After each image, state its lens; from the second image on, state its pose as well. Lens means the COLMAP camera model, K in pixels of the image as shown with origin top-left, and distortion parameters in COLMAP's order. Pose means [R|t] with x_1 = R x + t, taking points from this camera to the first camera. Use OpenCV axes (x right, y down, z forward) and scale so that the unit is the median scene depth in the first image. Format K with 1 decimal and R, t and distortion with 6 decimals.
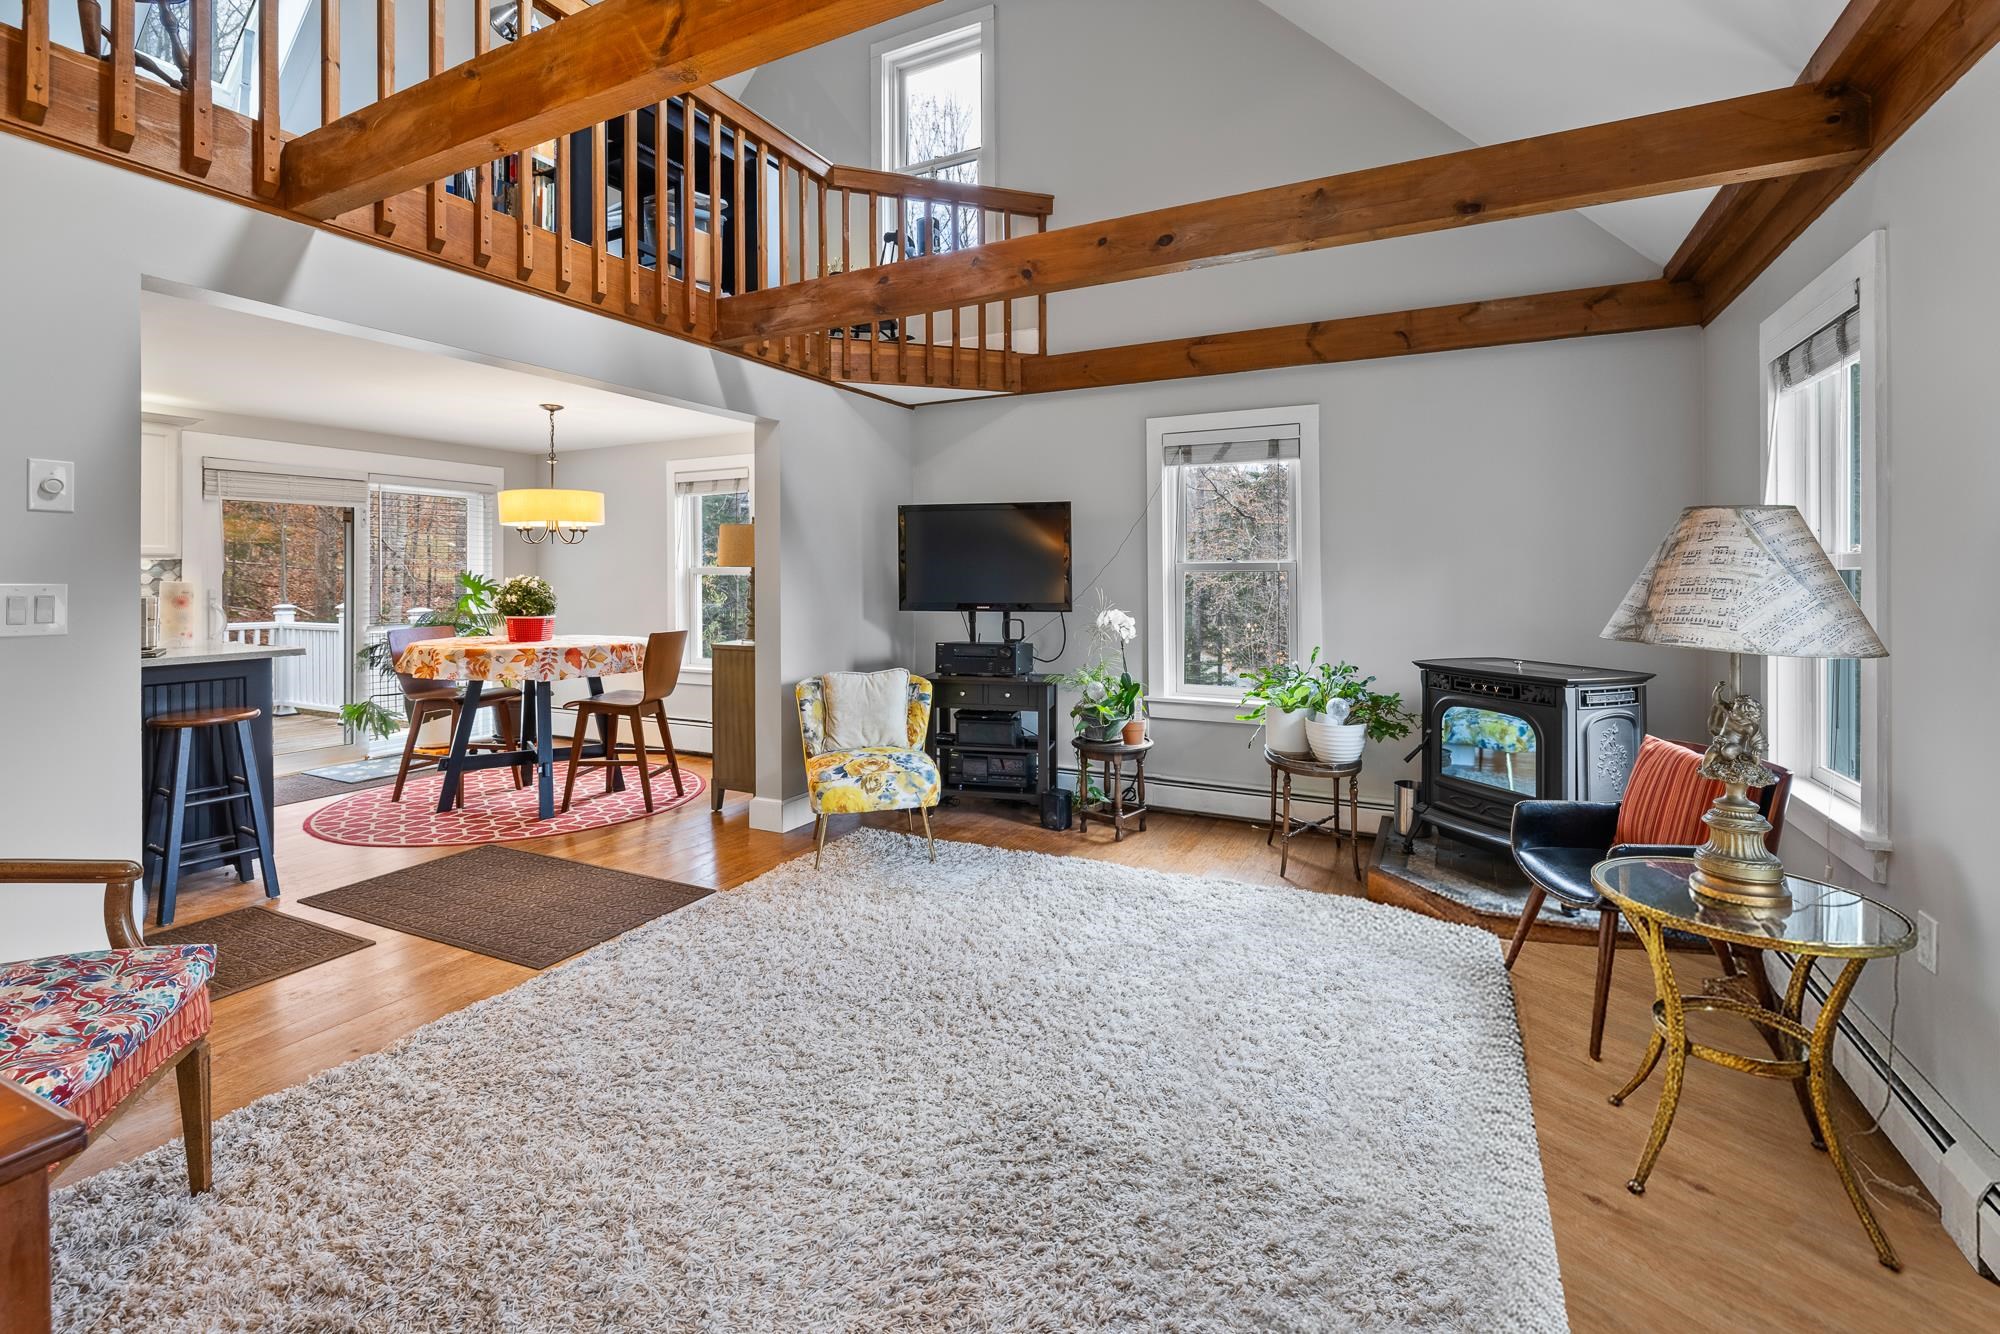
lens RADIAL K [[876.2, 0, 999.1], [0, 876.2, 596.9], [0, 0, 1]] dist [0.000675, -0.000633]
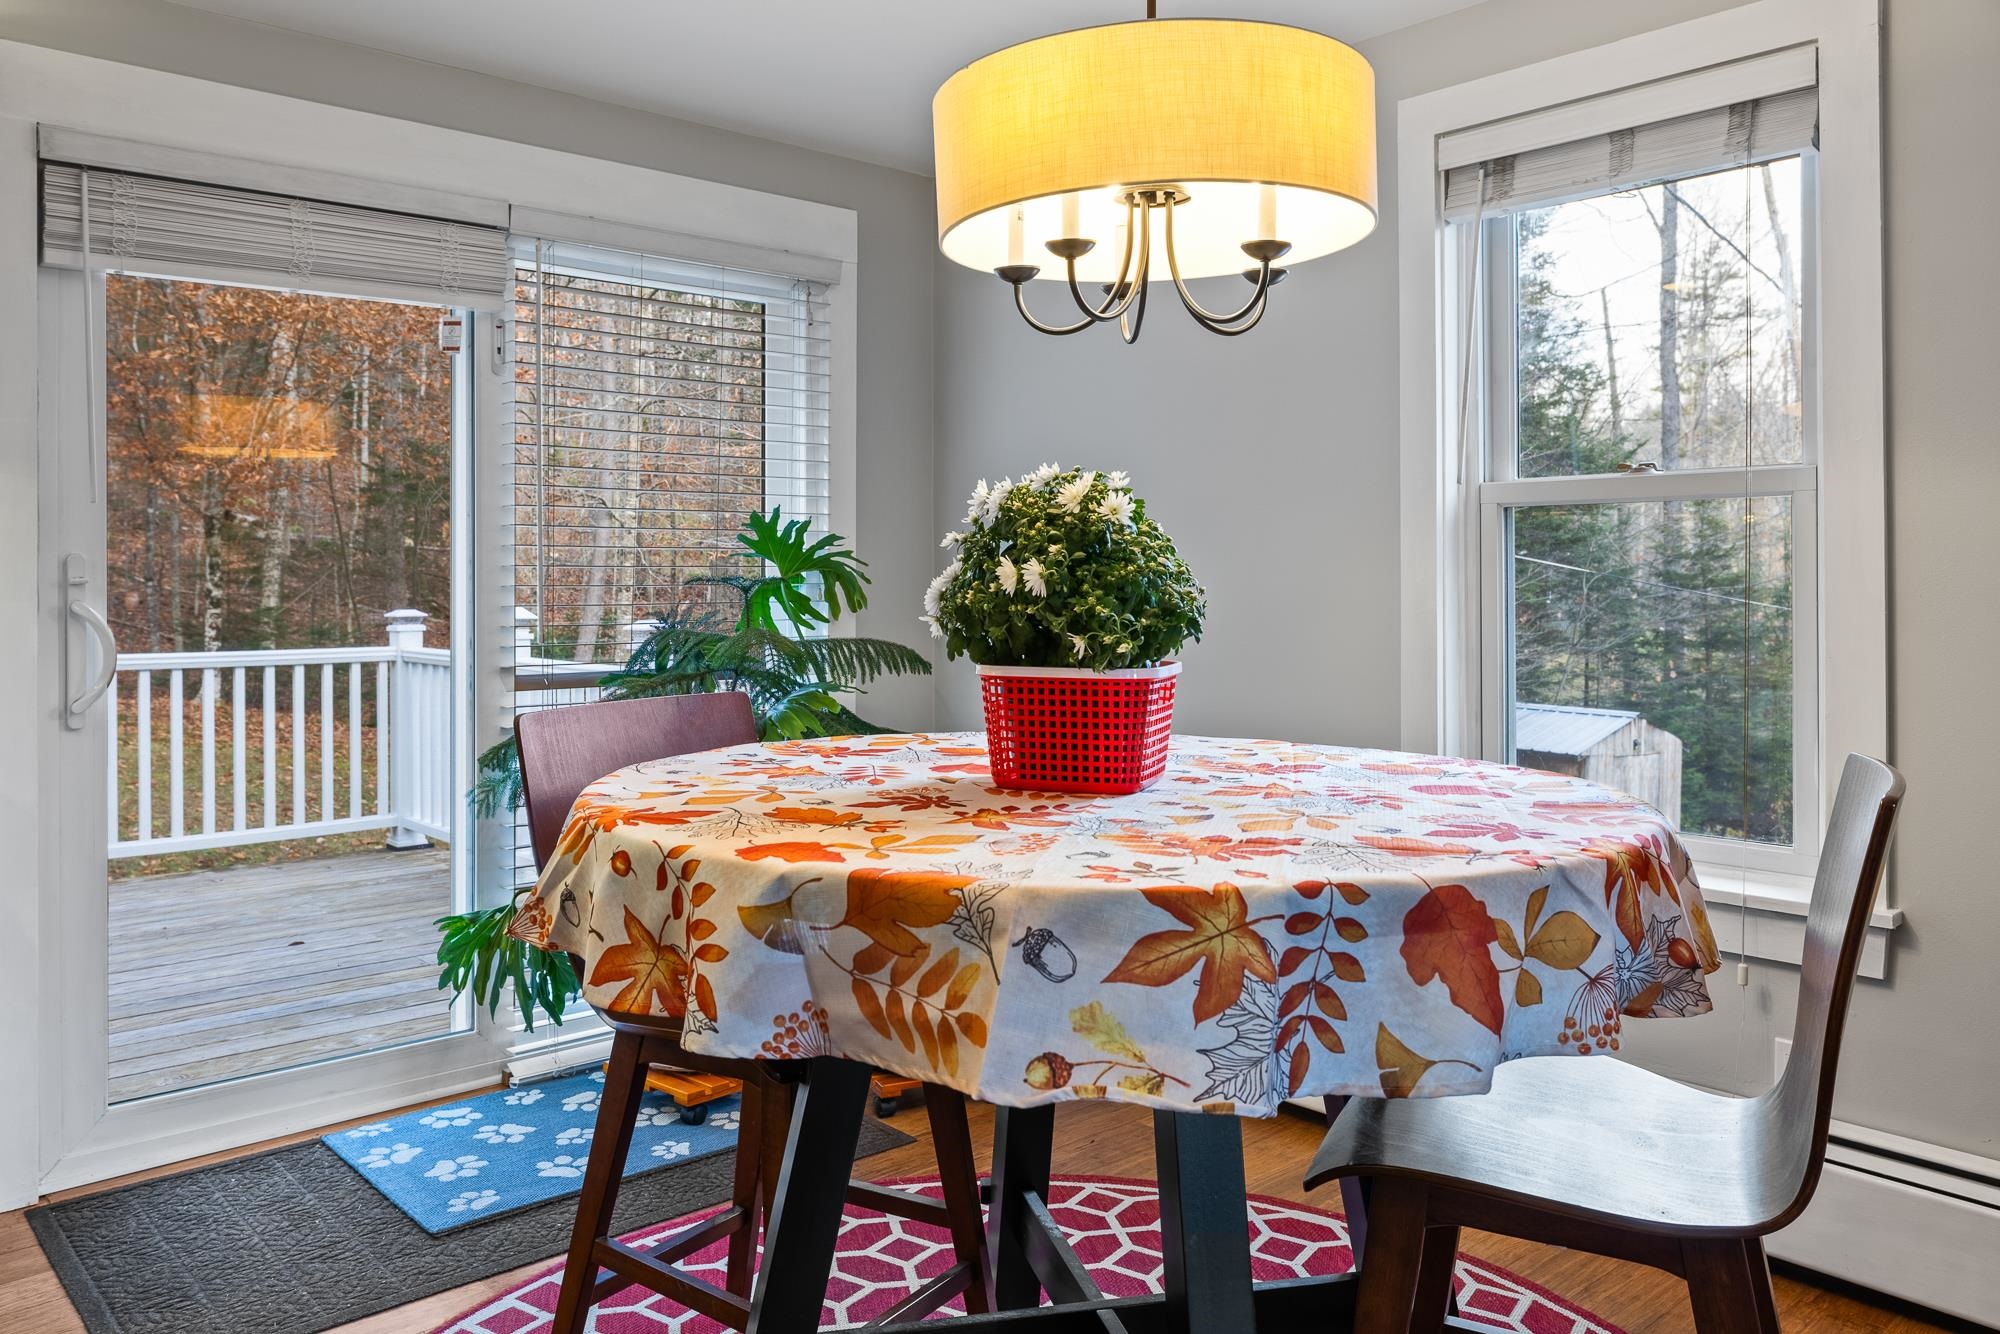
lens RADIAL K [[1444.7, 0, 985.3], [0, 1444.7, 636.9], [0, 0, 1]] dist [-0.000936, -0.004134]
pose [[0.933302, 0.012404, -0.358878, -0.435355], [-0.004379, 0.999722, 0.023166, 0.007531], [0.359066, -0.020049, 0.933097, 0.675261]]
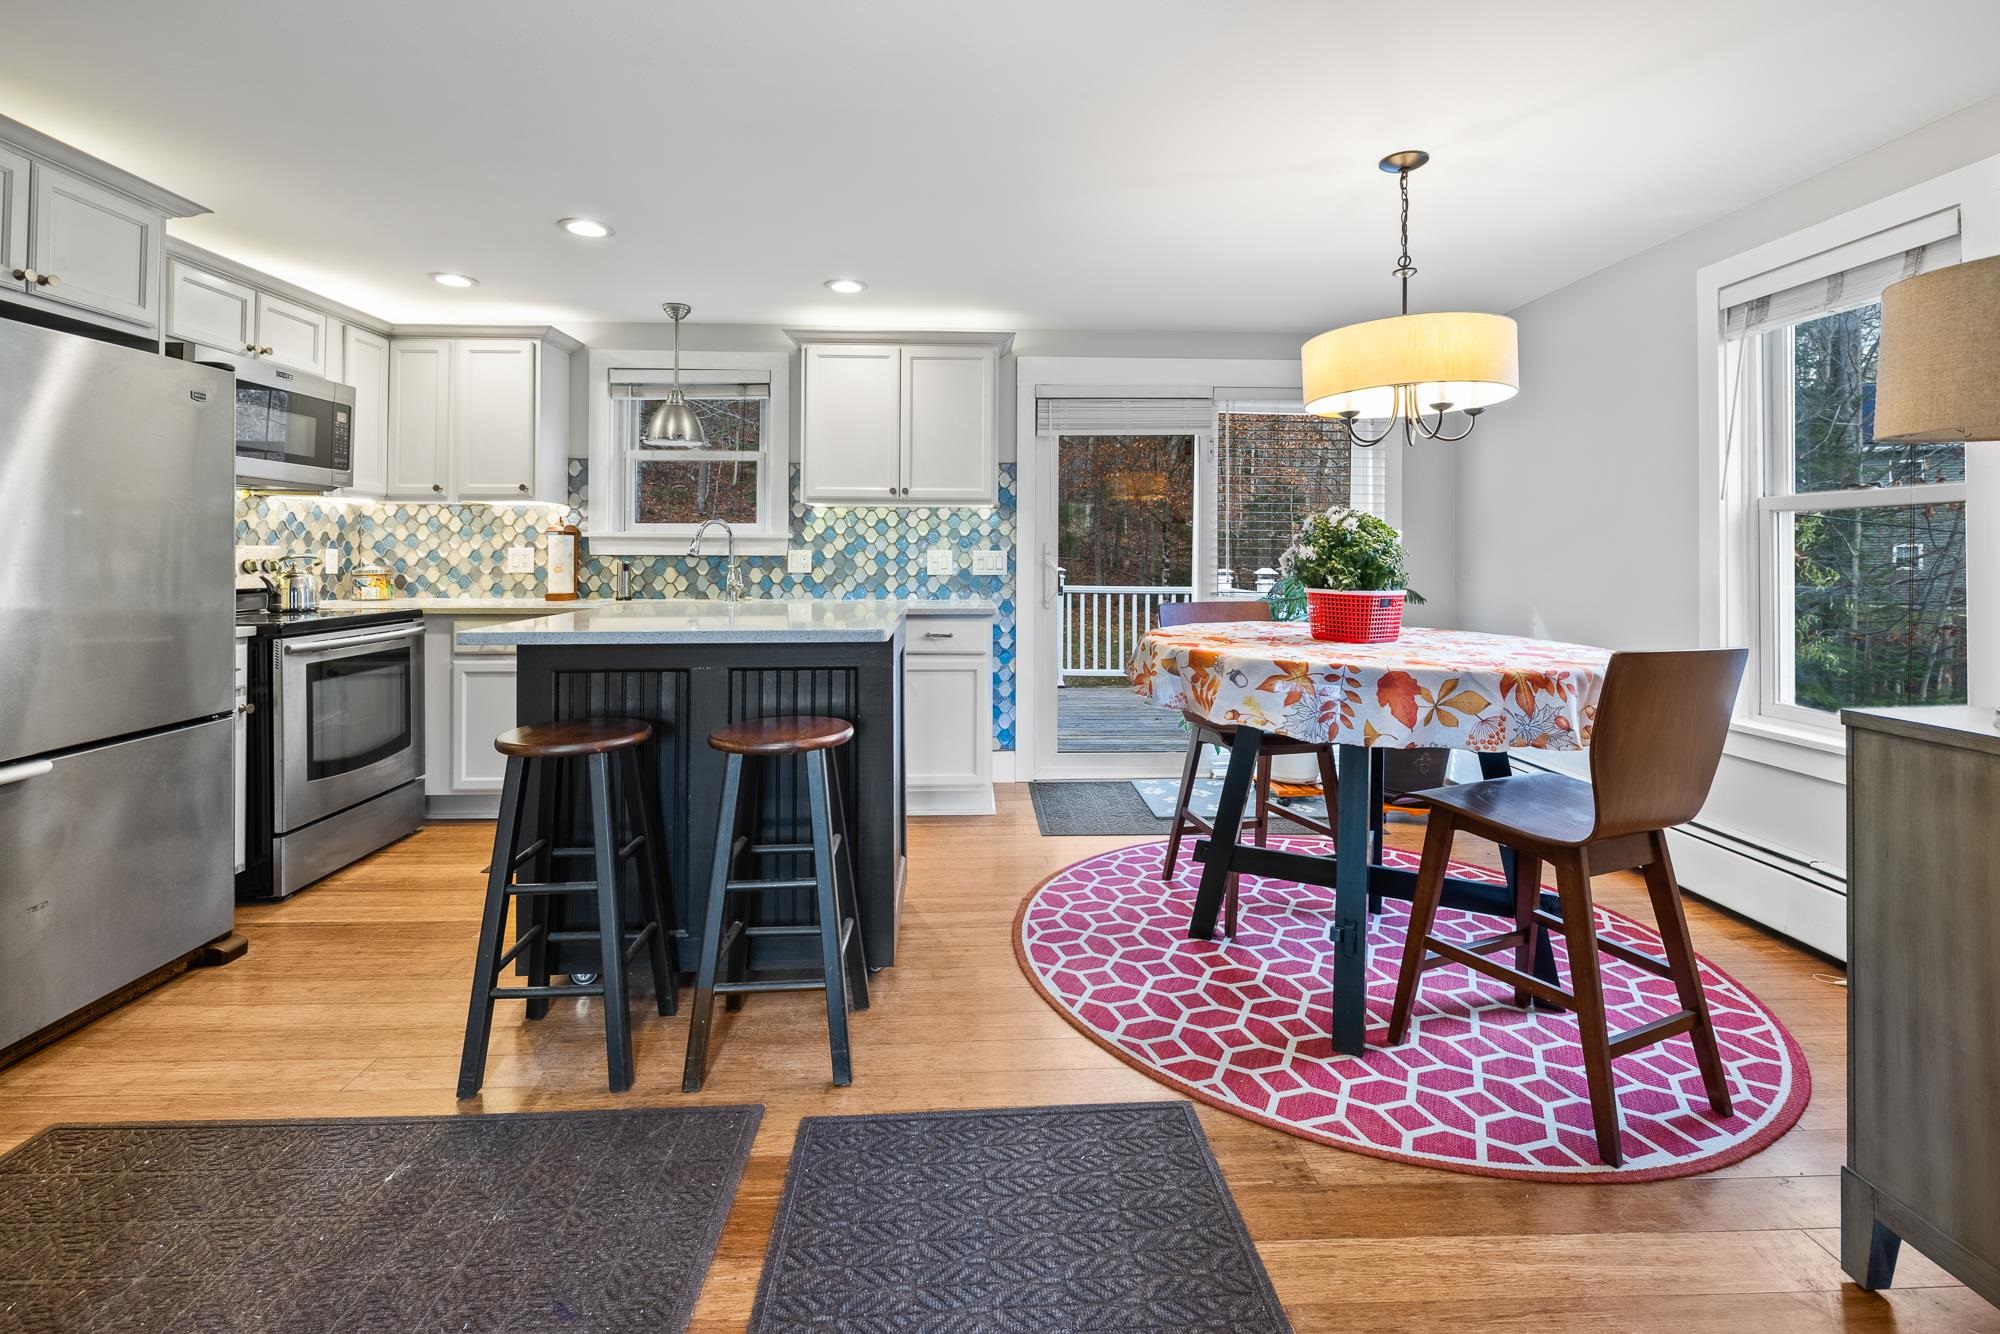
lens RADIAL K [[876.2, 0, 999.5], [0, 876.2, 542.1], [0, 0, 1]] dist [0.000675, -0.000633]
pose [[0.491022, -0.008252, -0.871108, -0.204572], [-0.022745, 0.999493, -0.022289, 0.010744], [0.870850, 0.030757, 0.490586, 0.589396]]
